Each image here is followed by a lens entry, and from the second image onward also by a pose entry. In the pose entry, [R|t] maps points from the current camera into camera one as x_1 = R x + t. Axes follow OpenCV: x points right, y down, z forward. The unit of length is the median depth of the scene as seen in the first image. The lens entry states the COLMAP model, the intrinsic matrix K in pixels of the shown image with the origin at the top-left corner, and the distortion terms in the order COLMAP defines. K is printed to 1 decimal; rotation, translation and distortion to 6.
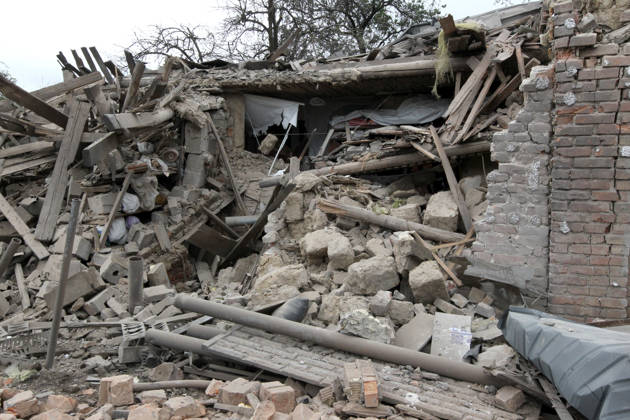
lens RADIAL K [[552.1, 0, 315.3], [0, 552.1, 193.1], [0, 0, 1]] dist [-0.002178, 0.000351]
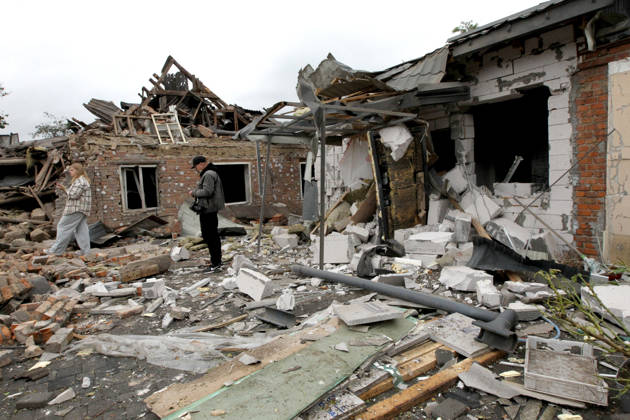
lens RADIAL K [[370.8, 0, 315.0], [0, 370.8, 210.0], [0, 0, 1]] dist [-0.061866, 0.030851]
pose [[0.585110, -0.077607, 0.807232, -0.412143], [0.129632, 0.991561, 0.001366, 0.179471], [-0.800526, 0.103844, 0.590233, -1.170414]]
